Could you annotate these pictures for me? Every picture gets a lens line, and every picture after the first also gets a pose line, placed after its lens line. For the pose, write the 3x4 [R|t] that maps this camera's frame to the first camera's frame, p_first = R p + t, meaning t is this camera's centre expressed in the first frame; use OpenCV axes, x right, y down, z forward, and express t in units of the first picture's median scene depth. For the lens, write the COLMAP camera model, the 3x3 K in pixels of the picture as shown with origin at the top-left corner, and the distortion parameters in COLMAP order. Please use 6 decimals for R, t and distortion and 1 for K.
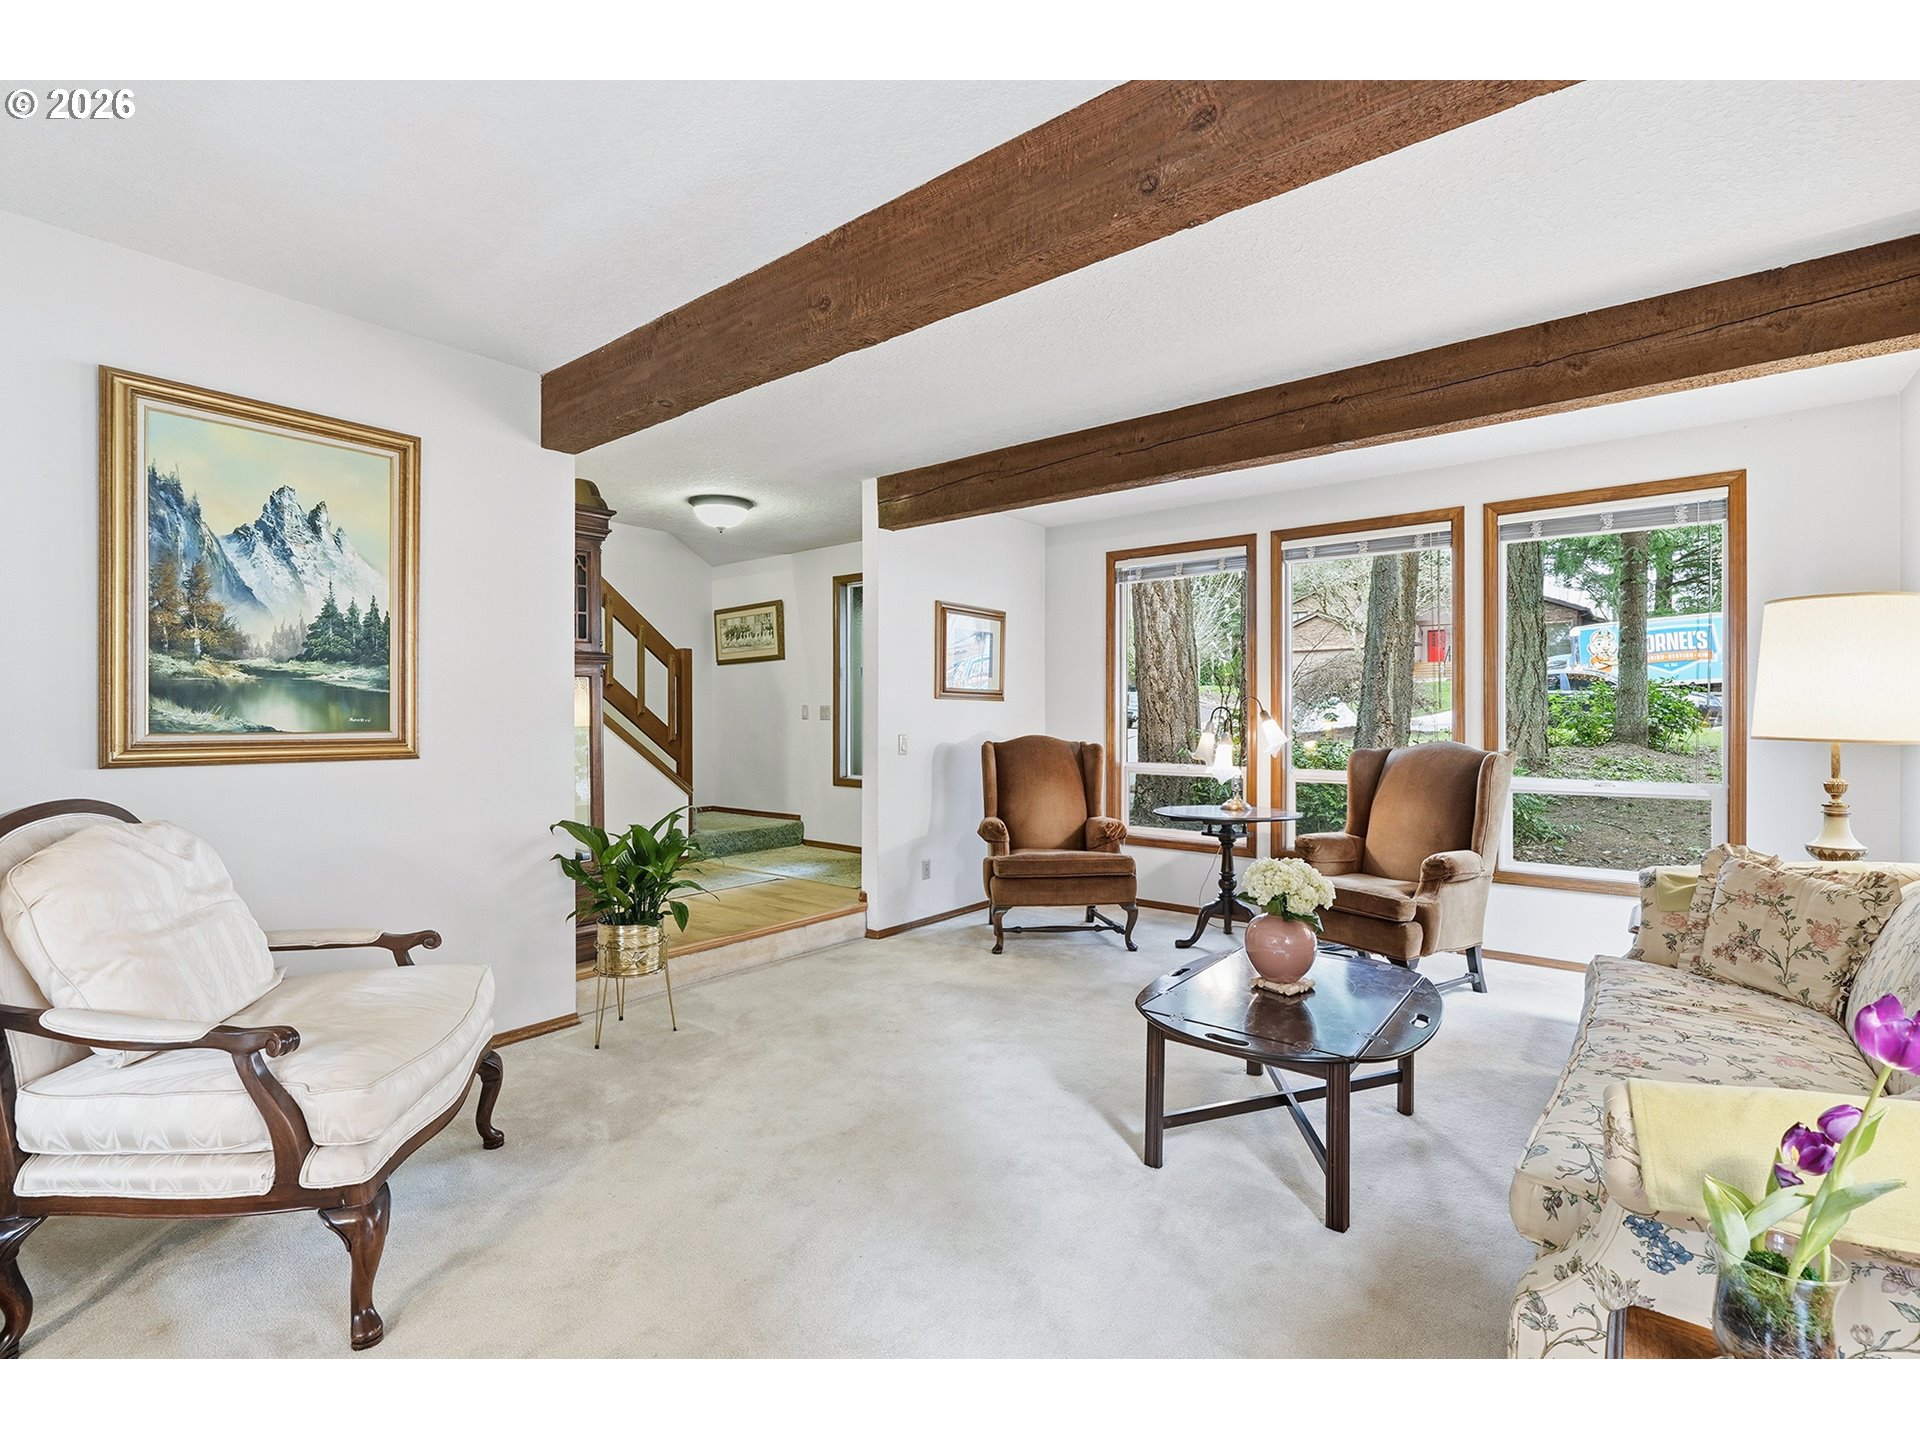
lens RADIAL K [[877.1, 0, 956.8], [0, 877.1, 715.2], [0, 0, 1]] dist [-0.006303, 0.005856]
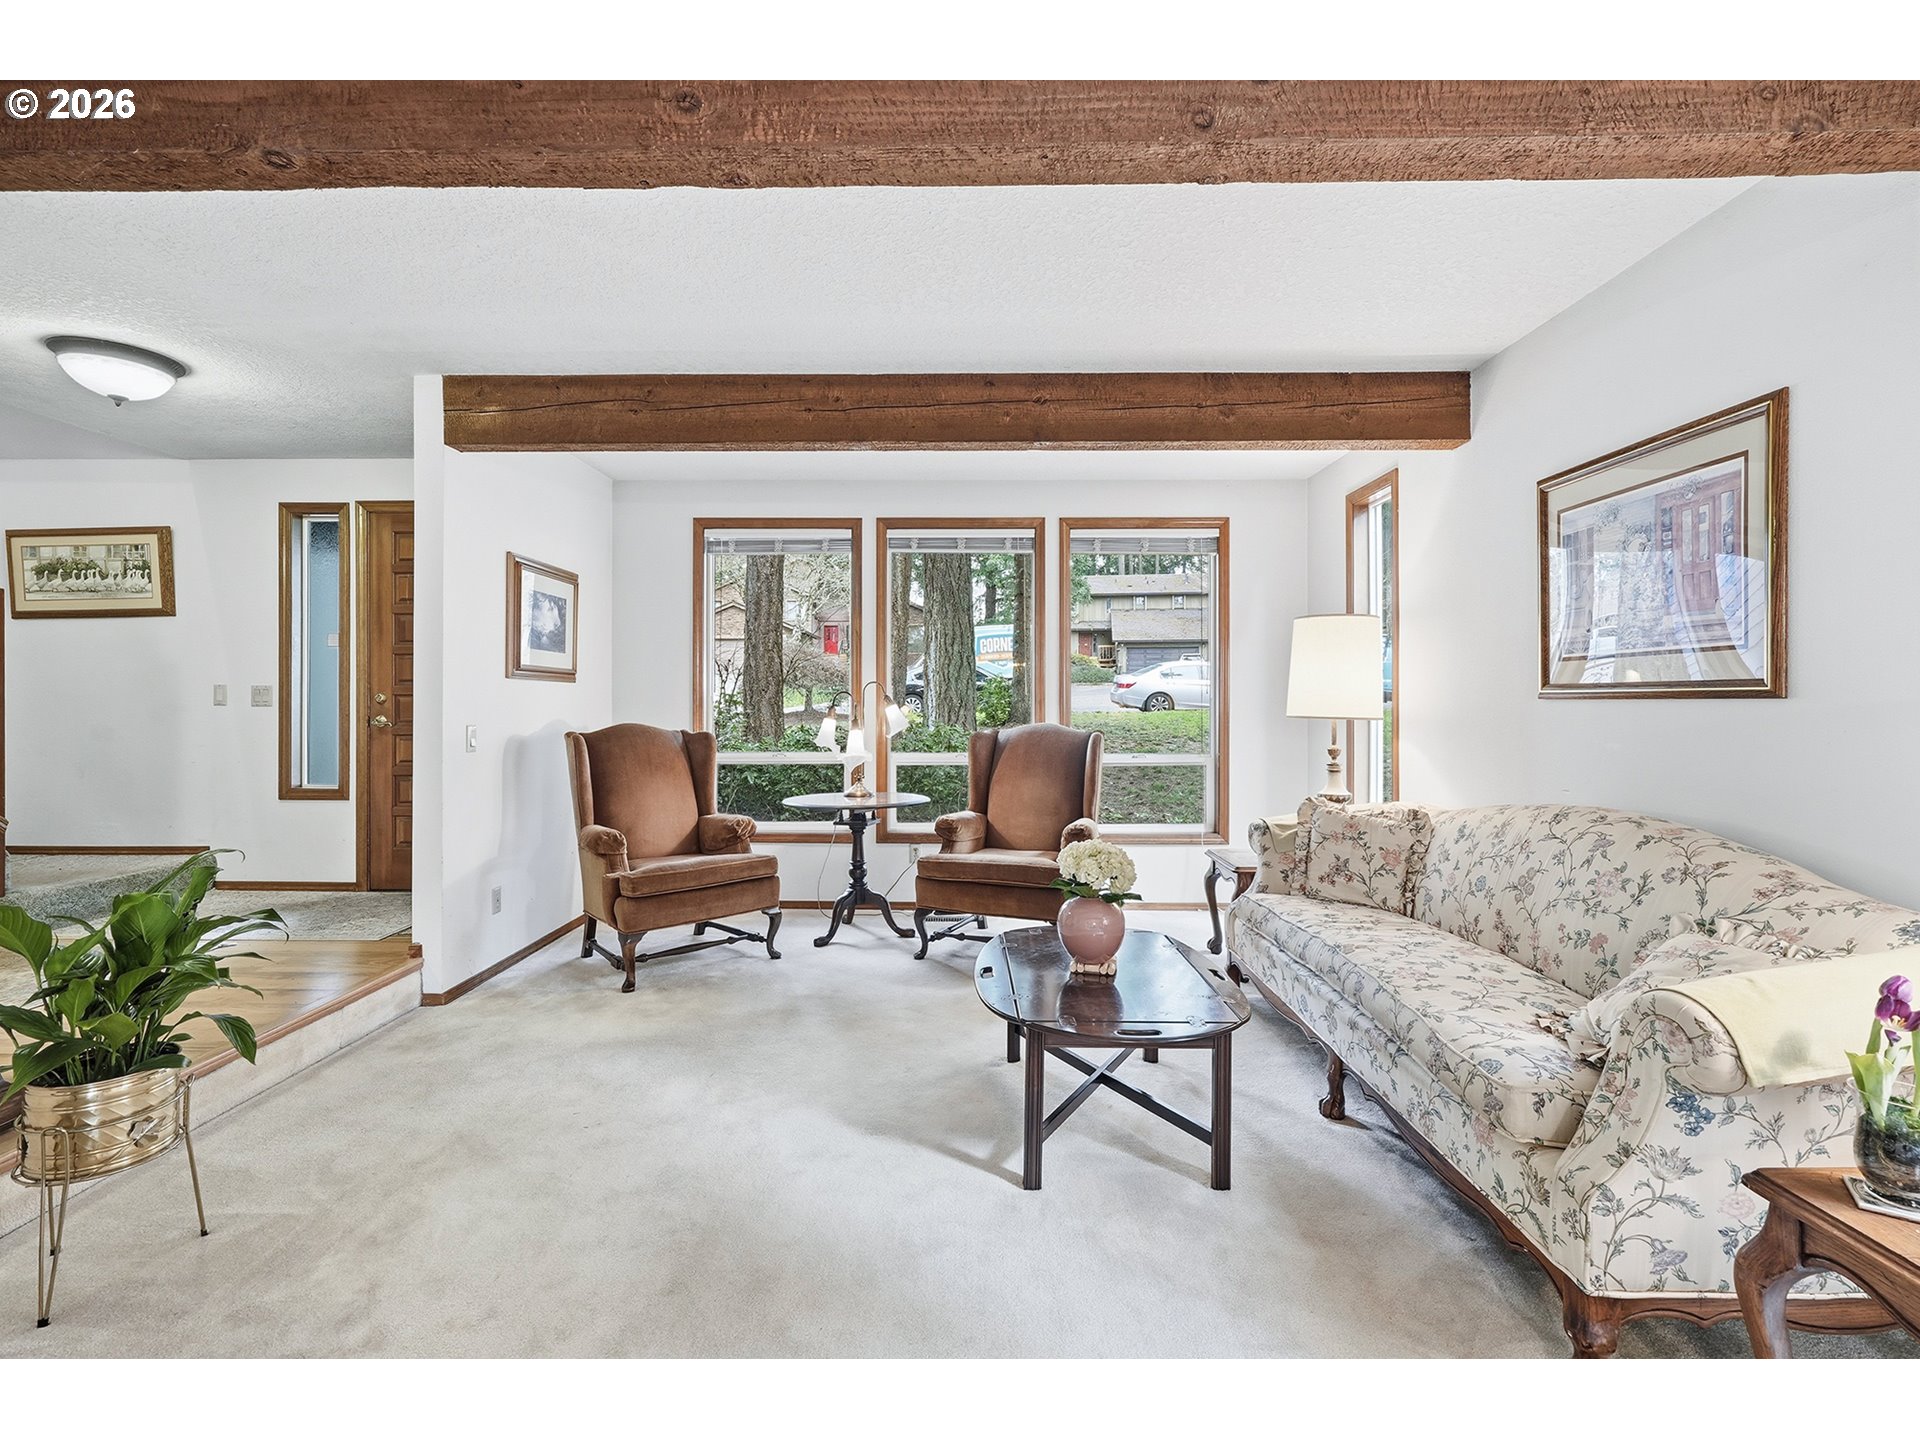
lens RADIAL K [[873.8, 0, 954.8], [0, 873.8, 700.8], [0, 0, 1]] dist [-0.009437, 0.006067]
pose [[0.787743, 0.001047, 0.616003, -0.205922], [-0.000752, 0.999999, -0.000739, 0.001435], [-0.616003, 0.000119, 0.787744, 0.166321]]
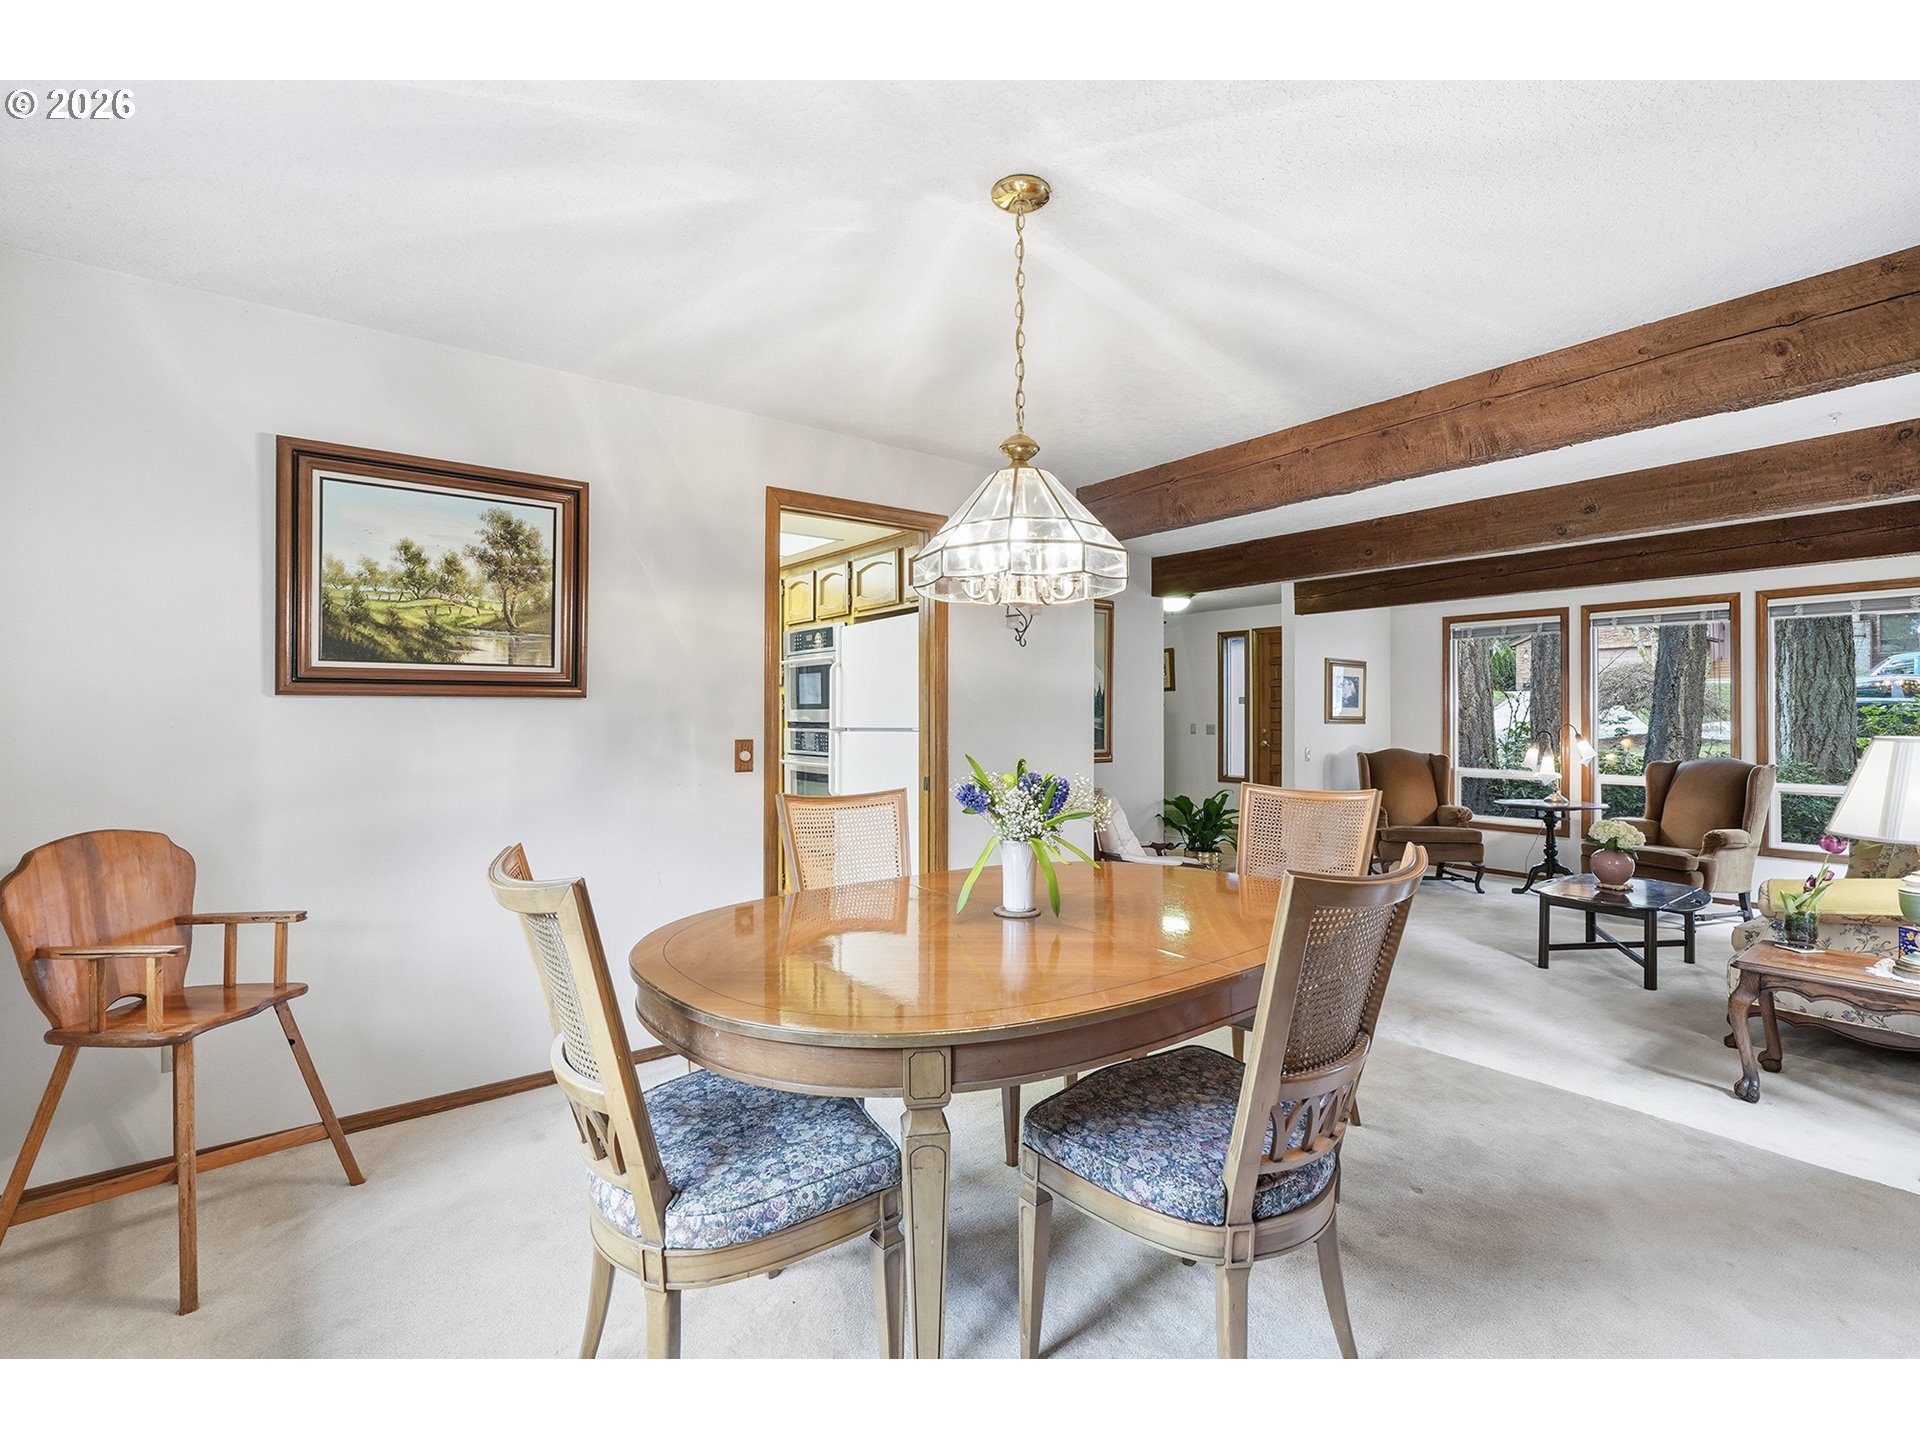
lens RADIAL K [[877.1, 0, 956.8], [0, 877.1, 715.2], [0, 0, 1]] dist [-0.006303, 0.005856]
pose [[0.973006, -0.001330, -0.230776, -0.319629], [0.001115, 0.999999, -0.001063, -0.036137], [0.230777, 0.000777, 0.973006, -0.654587]]
